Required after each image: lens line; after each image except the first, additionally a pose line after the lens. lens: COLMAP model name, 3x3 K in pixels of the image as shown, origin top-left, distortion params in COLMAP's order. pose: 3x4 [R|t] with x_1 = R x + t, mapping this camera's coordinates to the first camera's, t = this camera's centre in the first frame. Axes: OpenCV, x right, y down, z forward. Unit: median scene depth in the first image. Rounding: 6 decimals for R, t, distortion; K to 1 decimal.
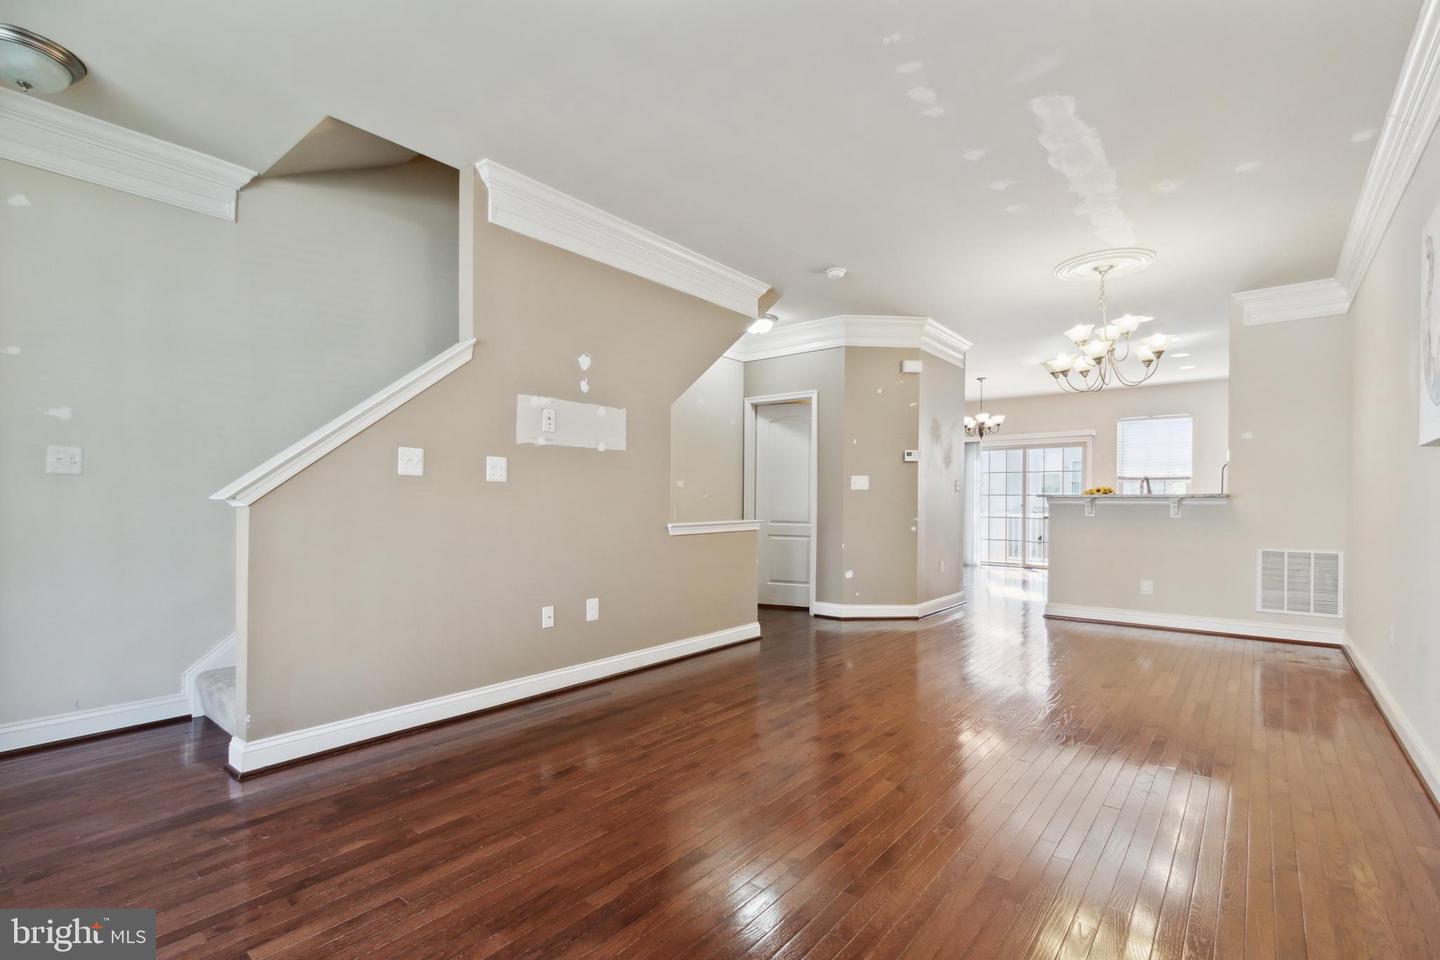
lens RADIAL K [[662.7, 0, 714.3], [0, 662.7, 503.0], [0, 0, 1]] dist [-0.000295, -0.000176]
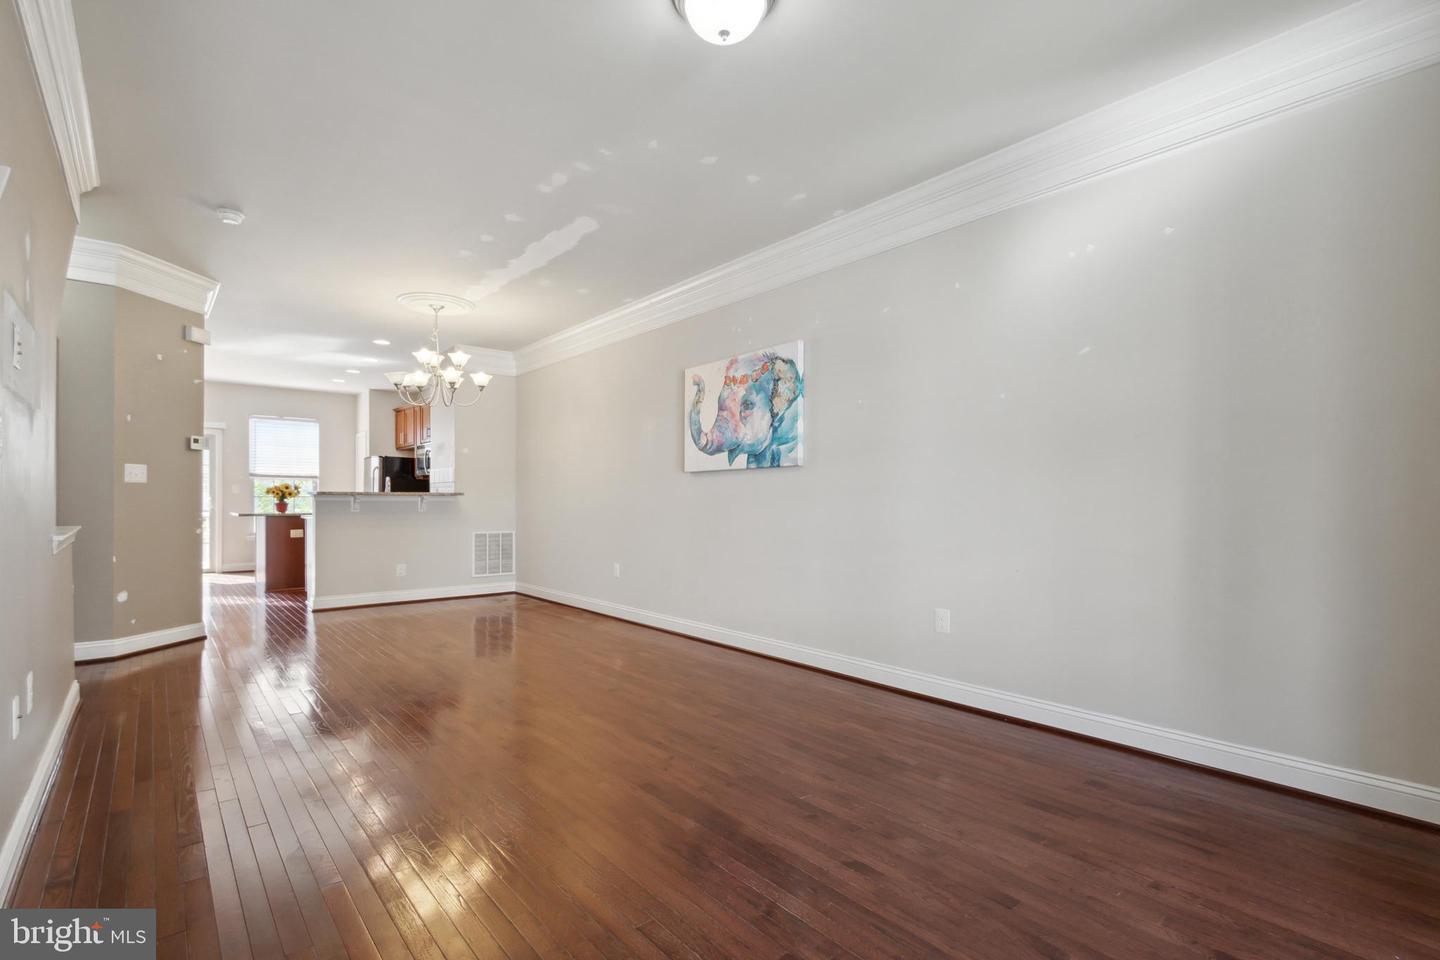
lens RADIAL K [[662.7, 0, 714.3], [0, 662.7, 503.0], [0, 0, 1]] dist [-0.000295, -0.000176]
pose [[0.190899, -0.006733, 0.981587, -0.487513], [0.000699, 0.999977, 0.006723, -0.001576], [-0.981609, -0.000598, 0.190899, 0.256887]]
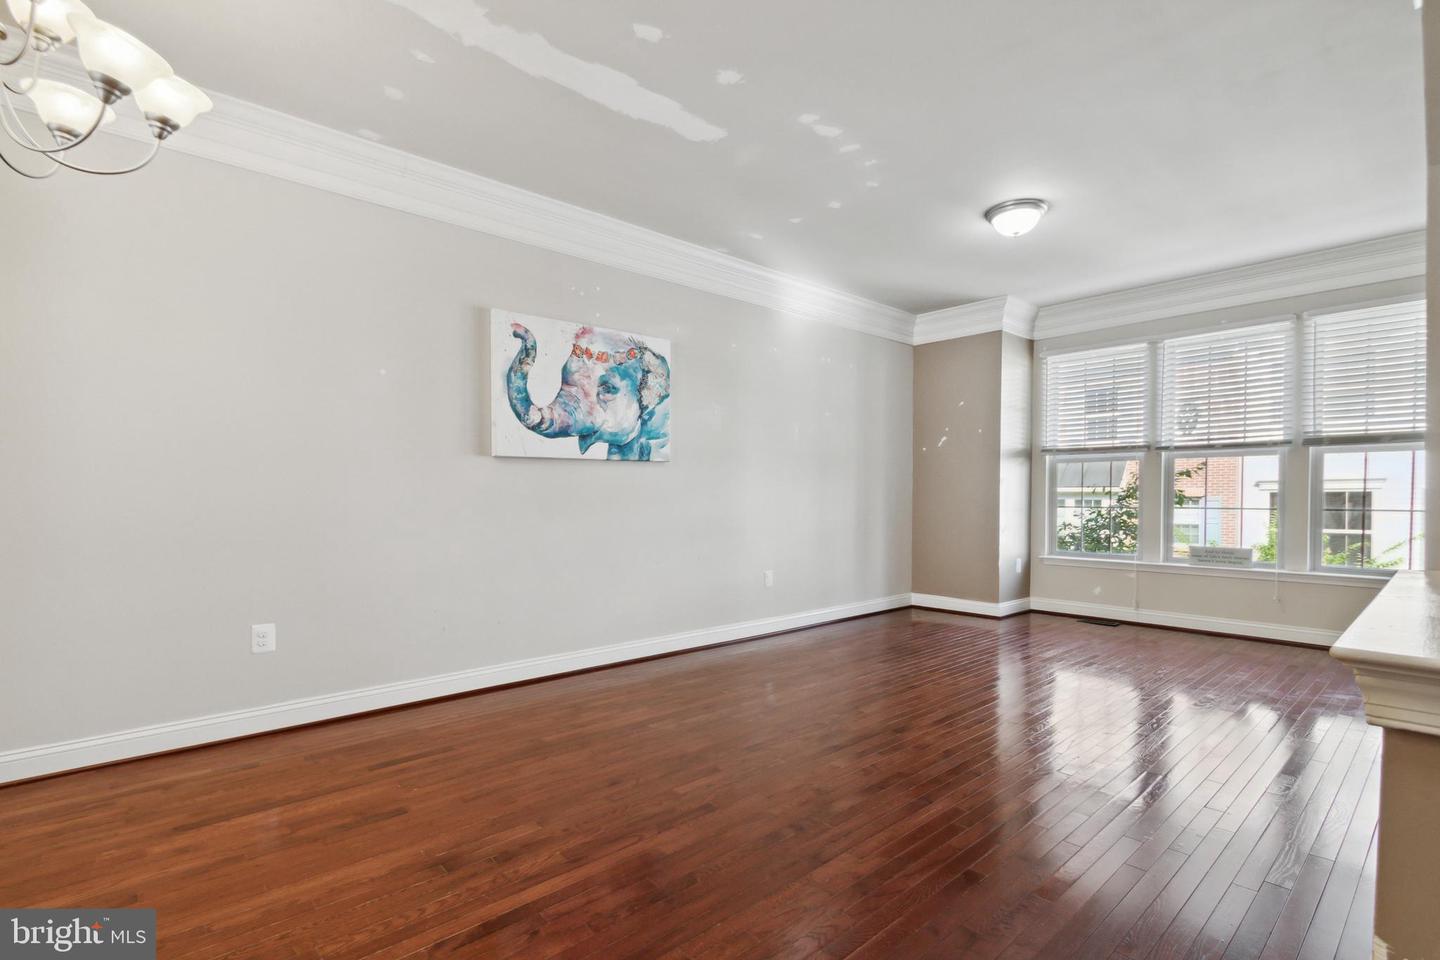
lens RADIAL K [[681.5, 0, 701.9], [0, 681.5, 510.0], [0, 0, 1]] dist [0.002873, 0.000292]
pose [[-0.984853, -0.005974, 0.173288, 0.177541], [-0.001793, 0.999704, 0.024273, -0.002094], [-0.173381, 0.023595, -0.984572, 1.210080]]
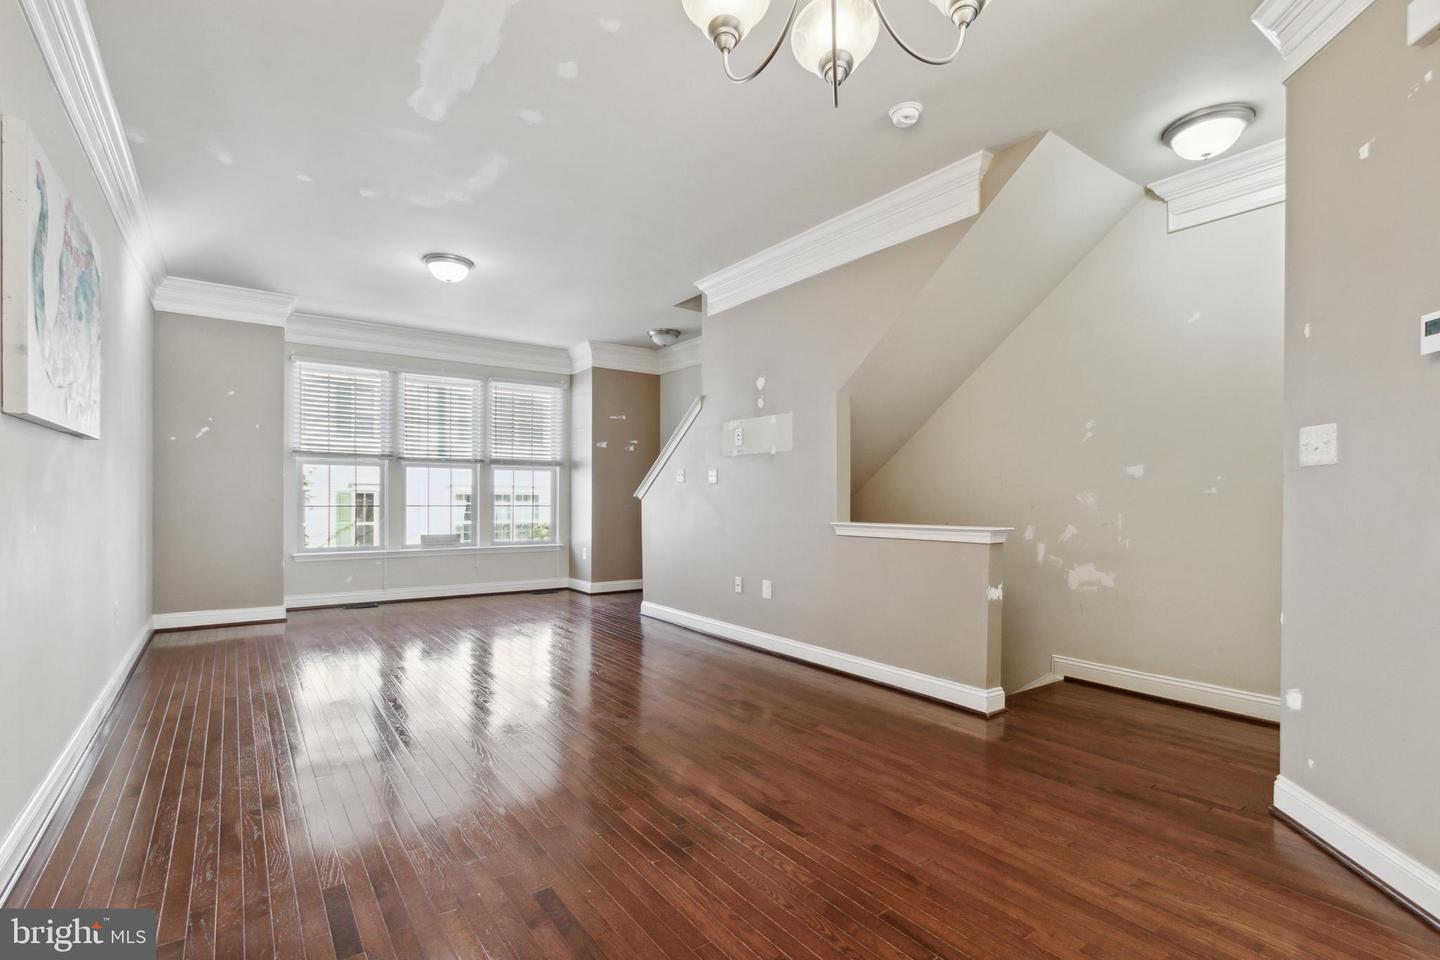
lens RADIAL K [[678.8, 0, 718.2], [0, 678.8, 495.7], [0, 0, 1]] dist [0.003376, -0.000002]
pose [[-0.262589, -0.007528, -0.964878, 0.797708], [-0.008820, 0.999947, -0.005402, 0.001314], [0.964867, 0.007092, -0.262641, 0.975096]]
